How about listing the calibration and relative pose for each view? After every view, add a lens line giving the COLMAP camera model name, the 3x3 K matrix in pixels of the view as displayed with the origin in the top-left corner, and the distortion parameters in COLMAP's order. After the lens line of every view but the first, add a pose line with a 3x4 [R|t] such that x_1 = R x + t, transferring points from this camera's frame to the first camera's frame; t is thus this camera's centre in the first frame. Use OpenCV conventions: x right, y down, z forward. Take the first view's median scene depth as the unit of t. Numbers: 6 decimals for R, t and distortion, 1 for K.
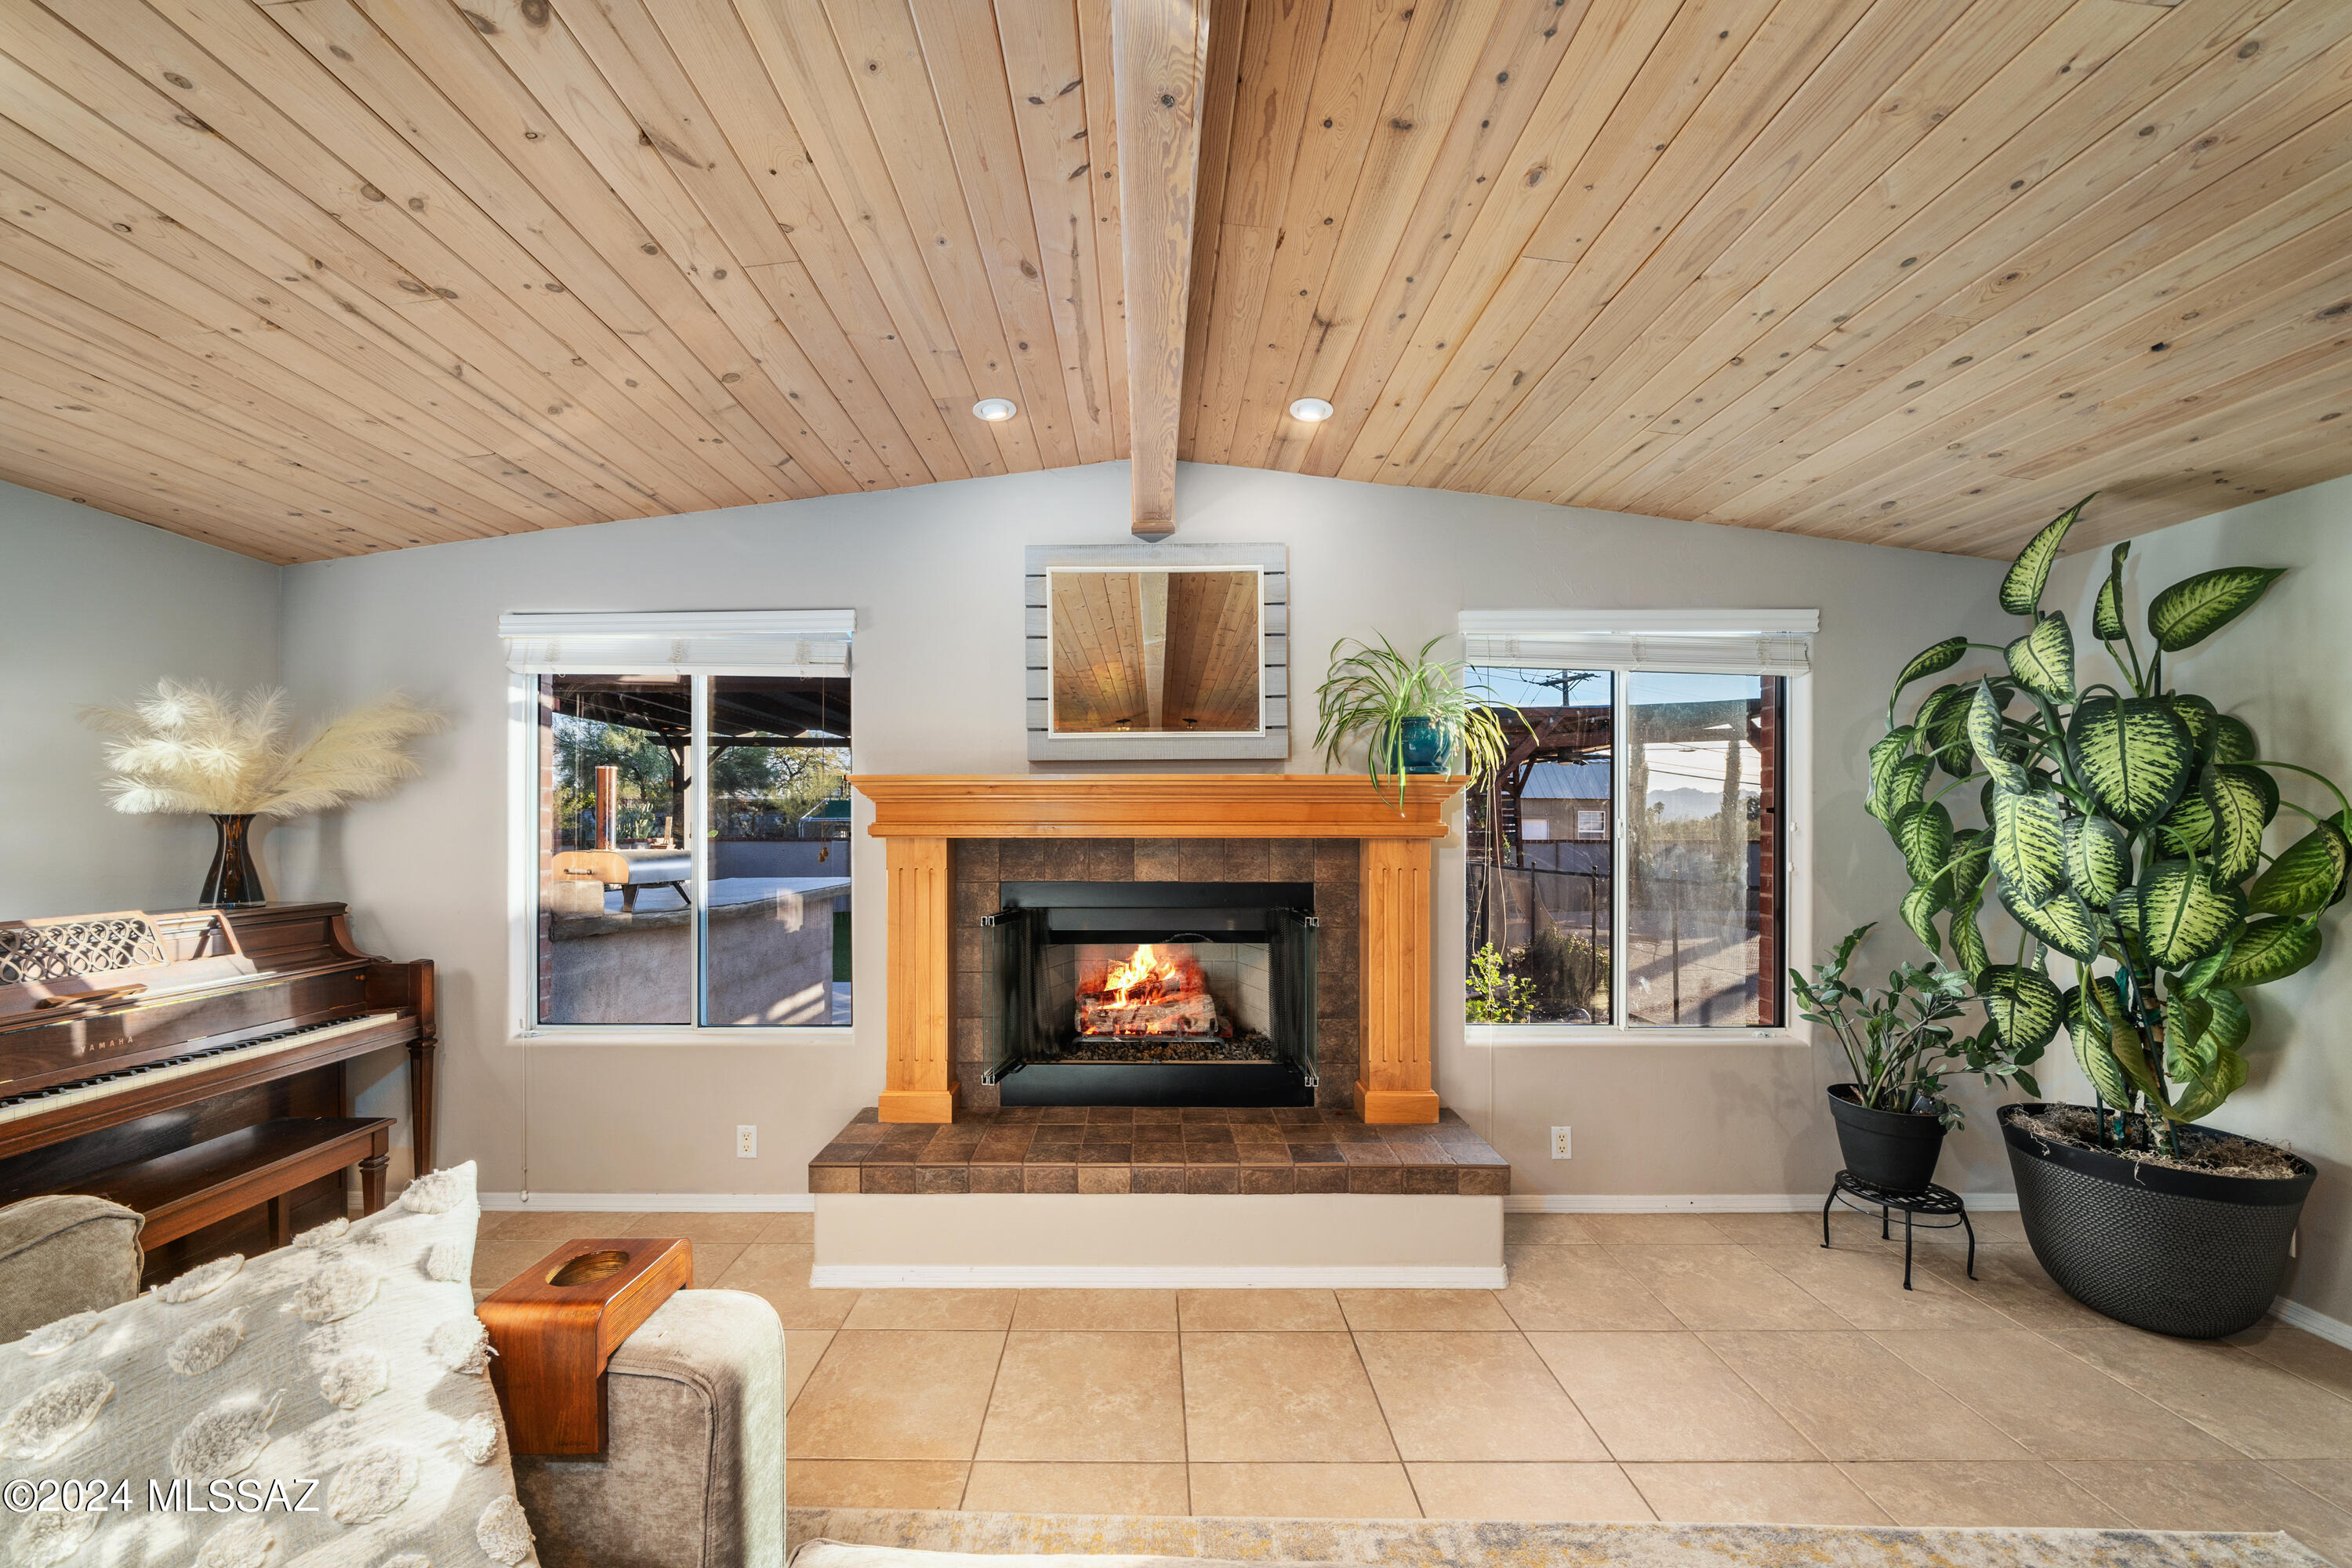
lens RADIAL K [[824.2, 0, 1144.1], [0, 824.2, 827.4], [0, 0, 1]] dist [-0.003038, -0.001069]
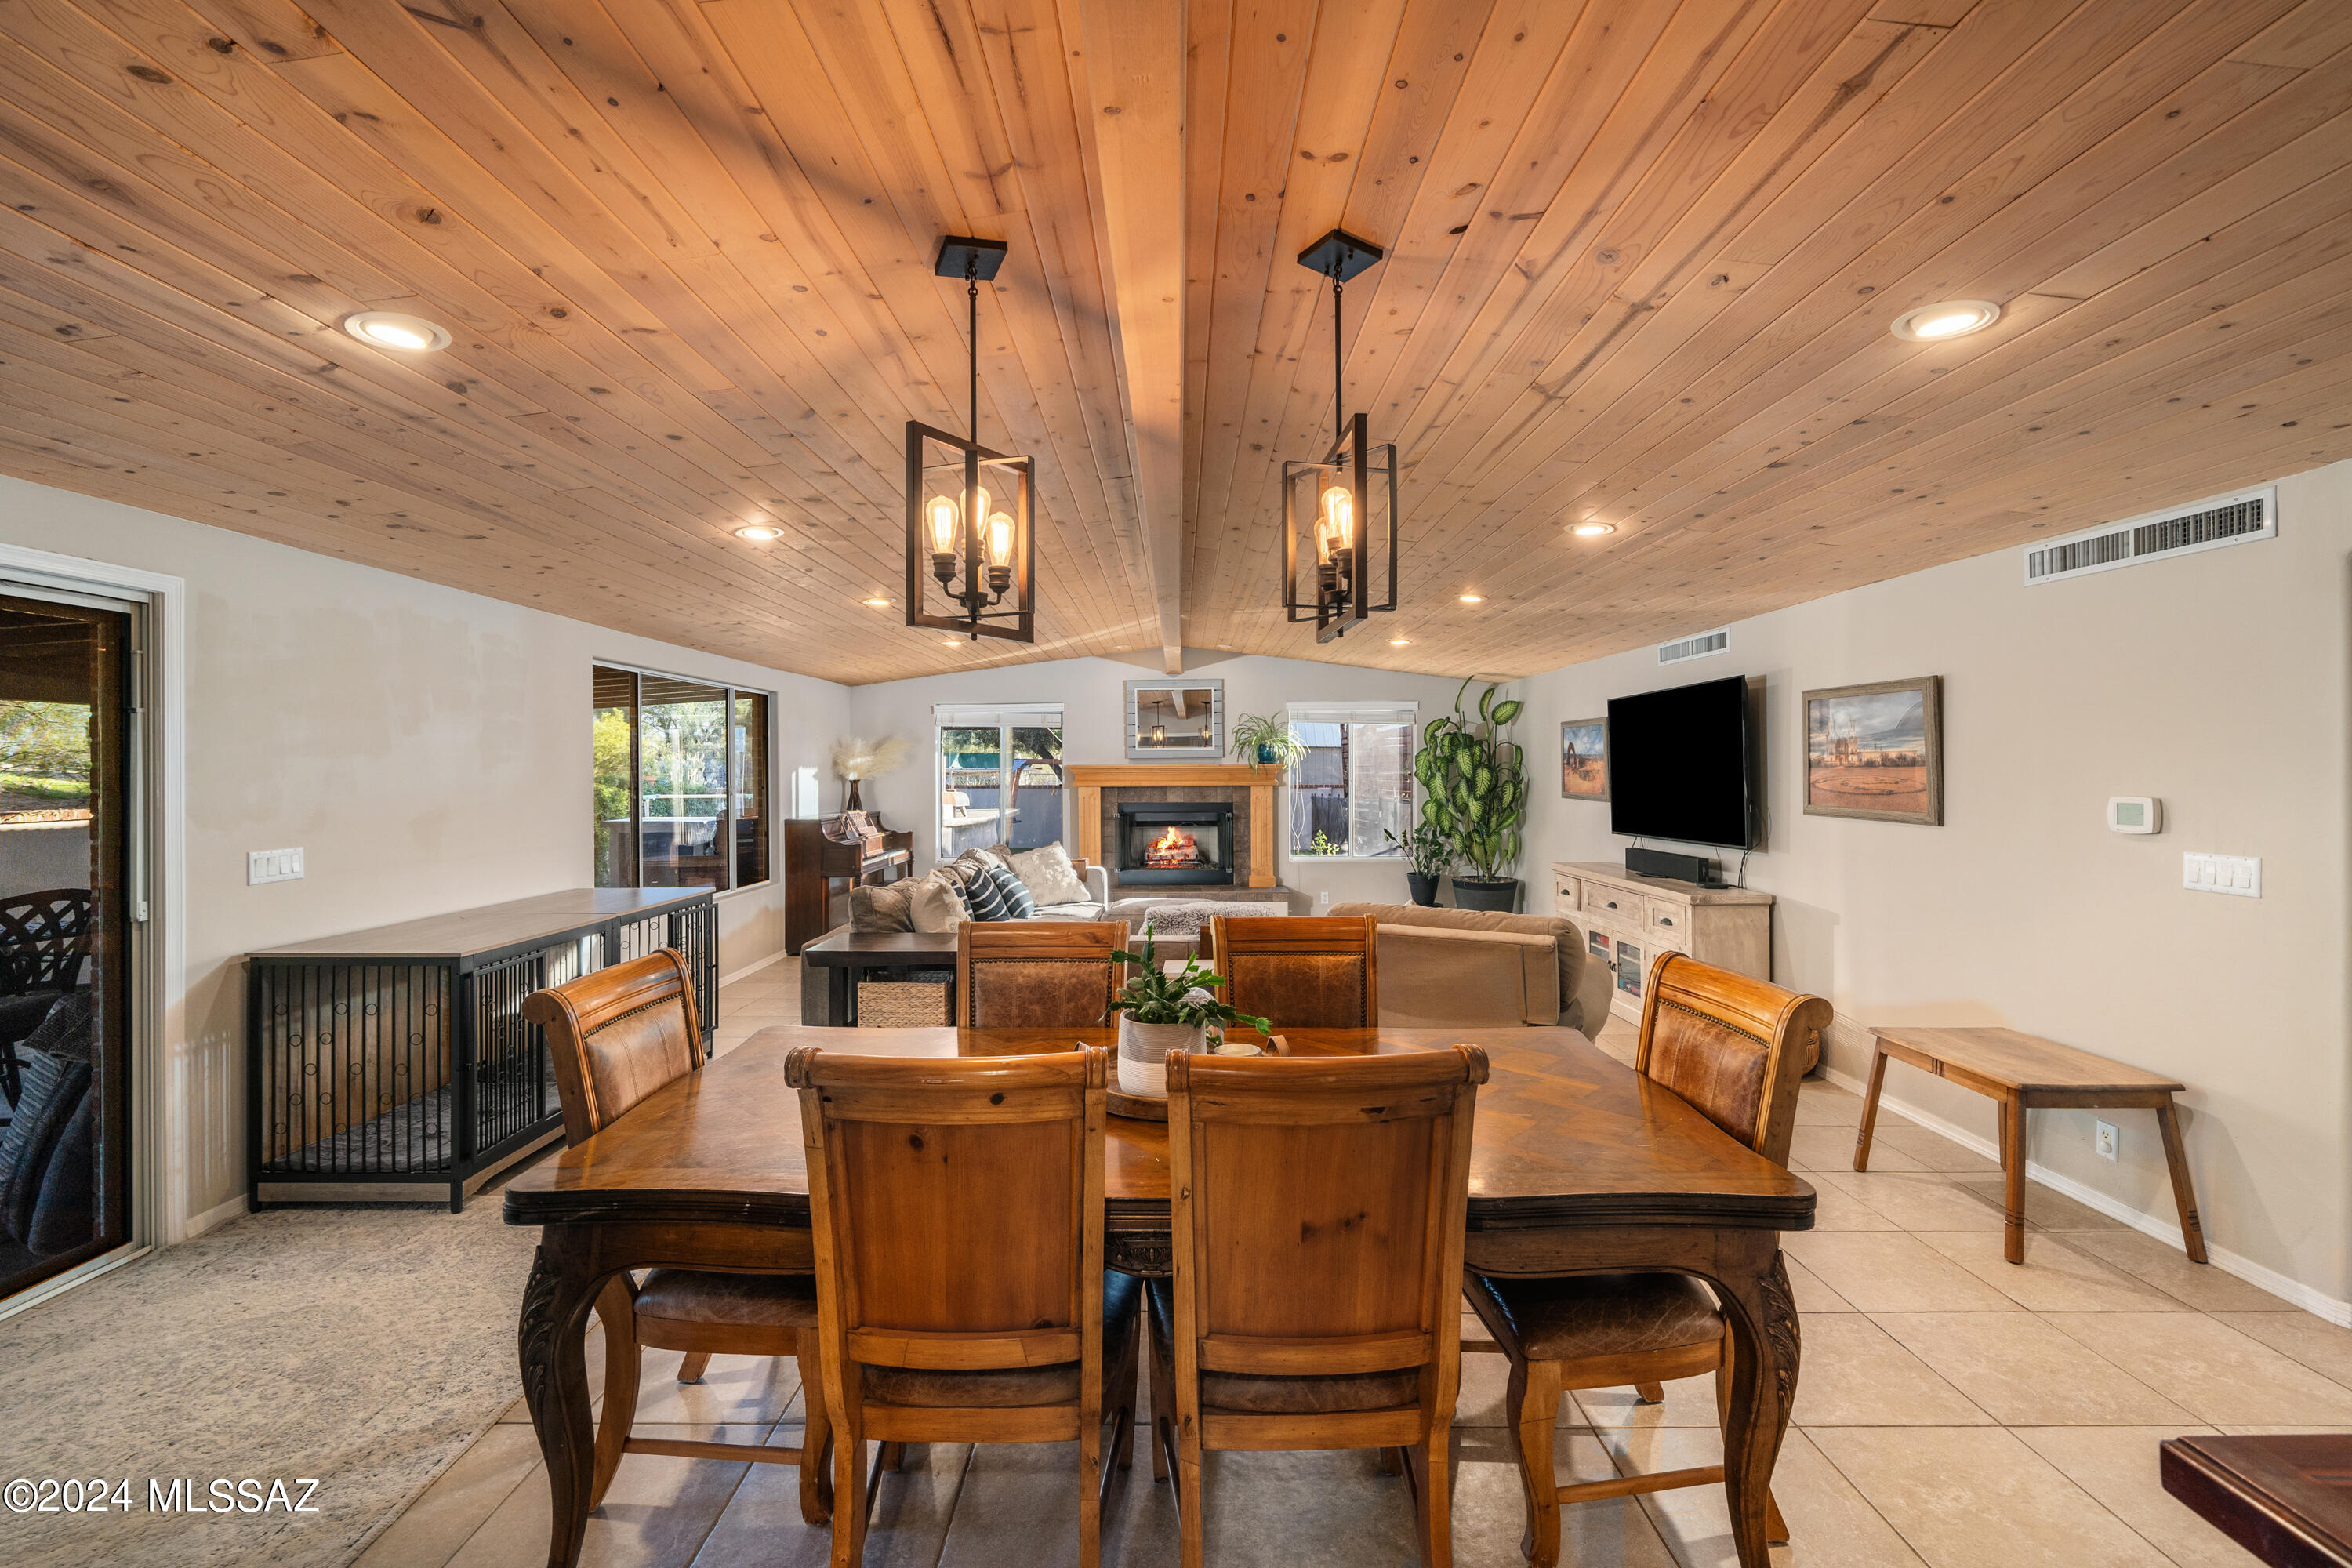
lens RADIAL K [[961.6, 0, 1167.2], [0, 961.6, 767.0], [0, 0, 1]] dist [0.000036, -0.000089]
pose [[0.999881, -0.004164, -0.014868, 0.036118], [0.004078, 0.999975, -0.005782, -0.032448], [0.014892, 0.005720, 0.999873, -2.193178]]
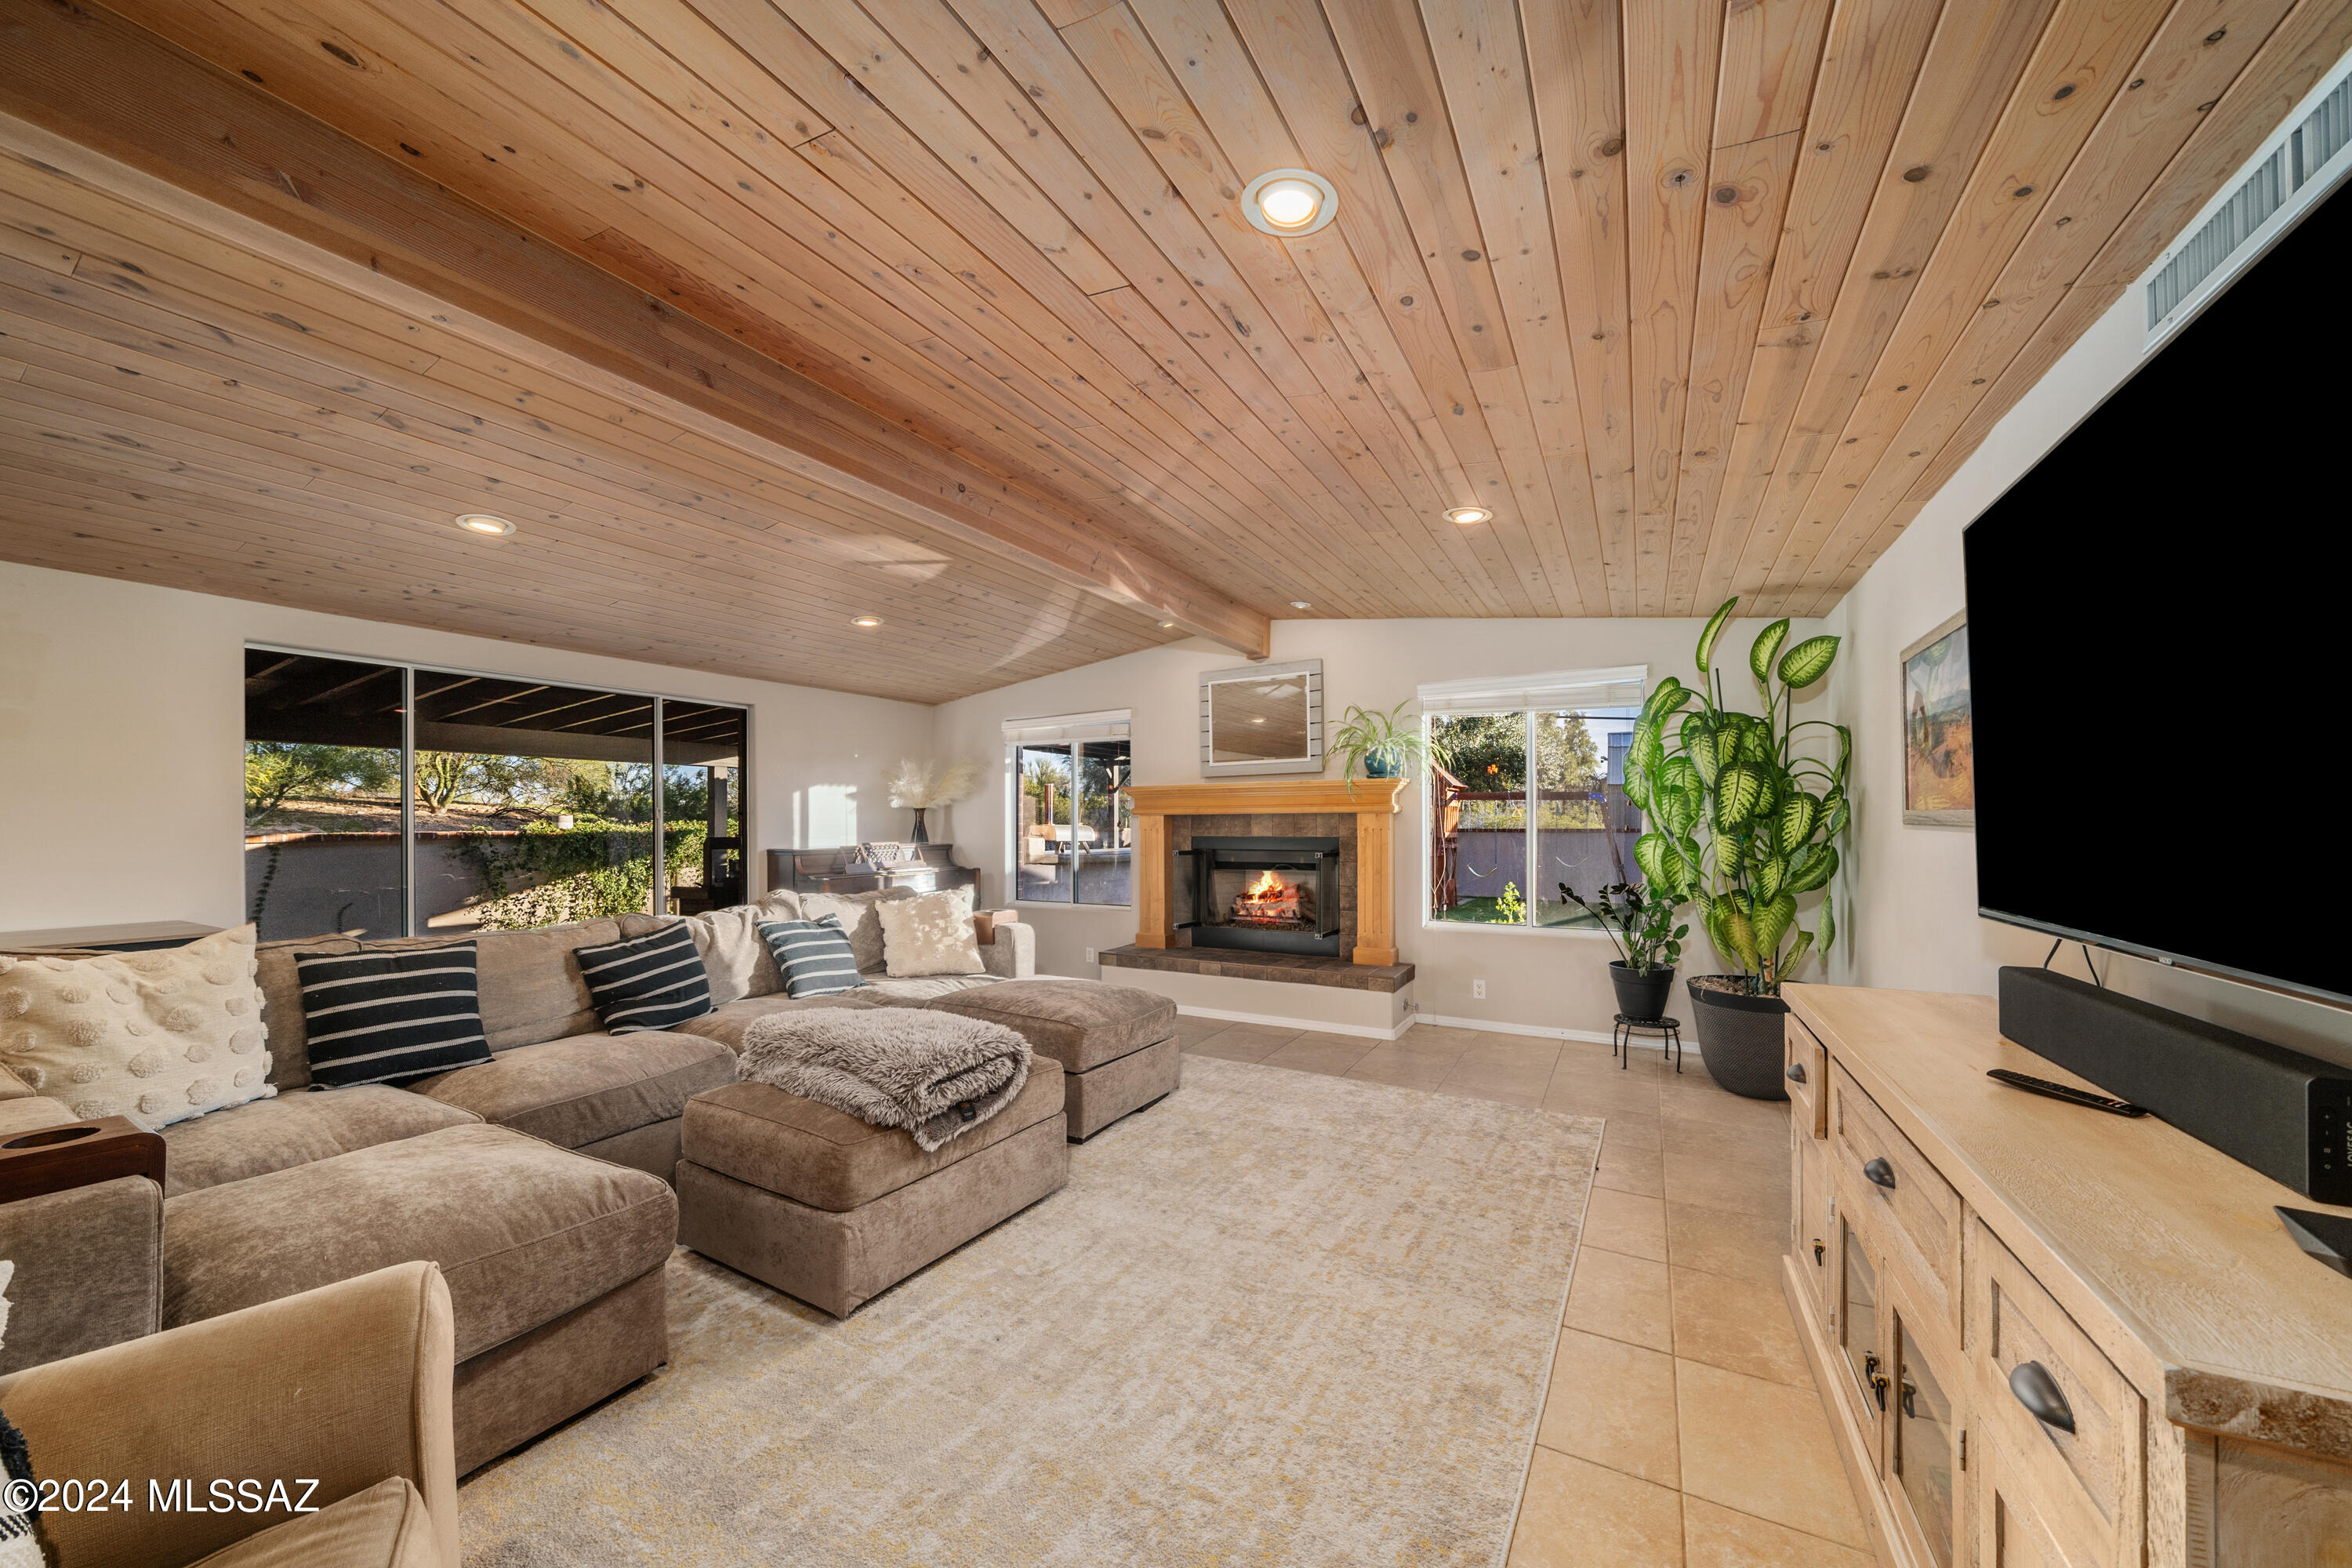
lens RADIAL K [[824.2, 0, 1176.4], [0, 824.2, 822.5], [0, 0, 1]] dist [-0.003038, -0.001069]
pose [[0.872623, -0.003723, -0.488381, 0.804477], [0.002960, 0.999993, -0.002336, 0.037583], [0.488386, 0.000593, 0.872627, -0.813281]]
